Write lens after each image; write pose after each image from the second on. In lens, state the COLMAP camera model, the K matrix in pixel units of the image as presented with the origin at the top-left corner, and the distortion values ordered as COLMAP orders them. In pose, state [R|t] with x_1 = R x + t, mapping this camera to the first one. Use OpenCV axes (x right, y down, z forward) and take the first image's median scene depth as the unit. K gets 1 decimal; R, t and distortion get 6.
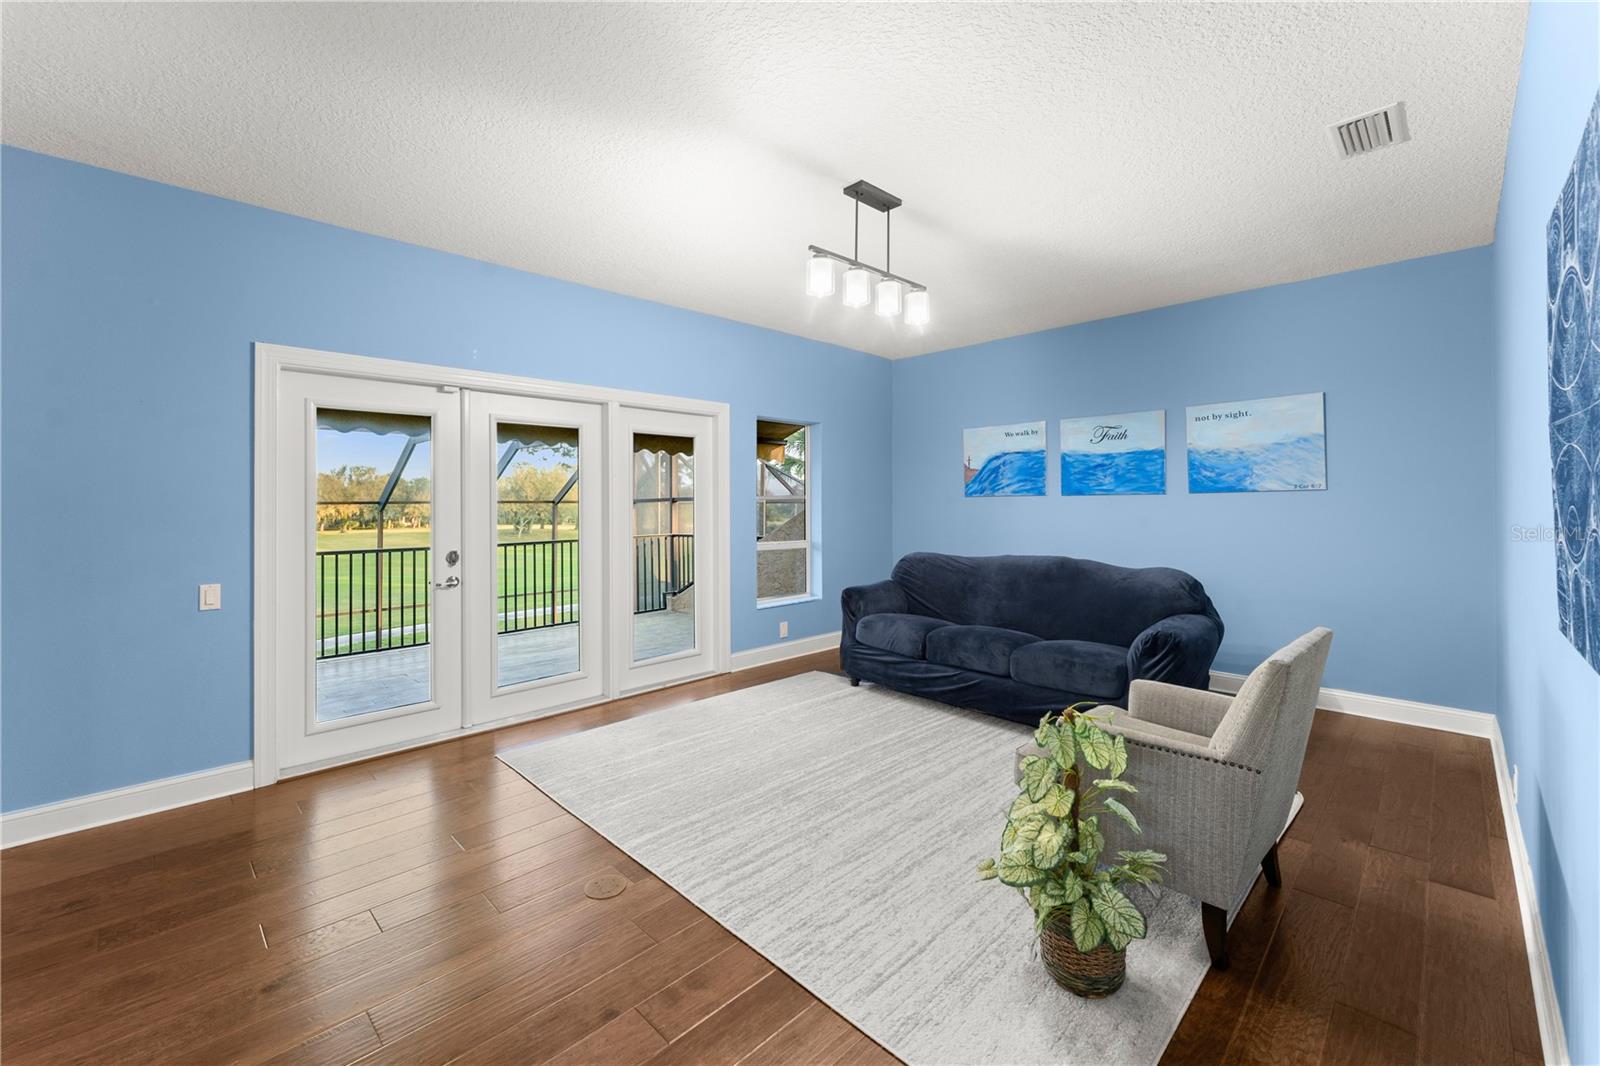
lens RADIAL K [[647.5, 0, 803.1], [0, 647.5, 508.1], [0, 0, 1]] dist [0.003906, 0.000012]
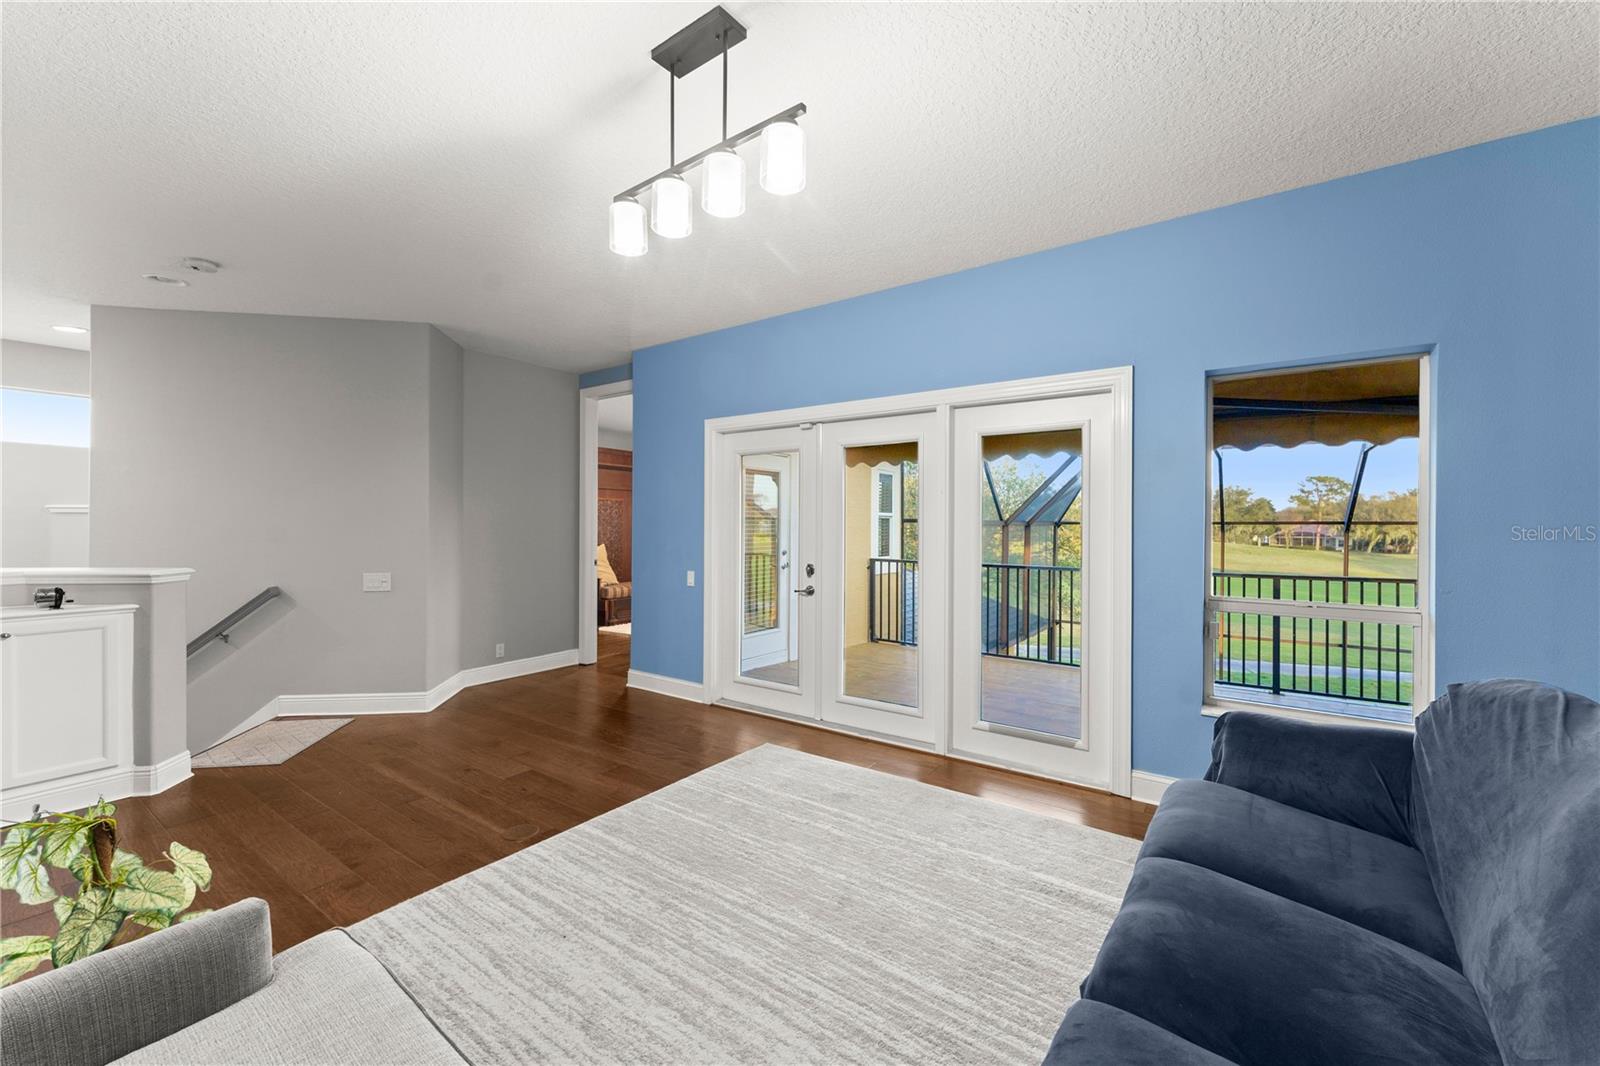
lens RADIAL K [[647.5, 0, 805.8], [0, 647.5, 521.6], [0, 0, 1]] dist [0.003906, 0.000012]
pose [[0.160820, -0.001253, -0.986983, 0.519347], [-0.010233, 0.999943, -0.002937, -0.005332], [0.986931, 0.010572, 0.160798, 0.688492]]
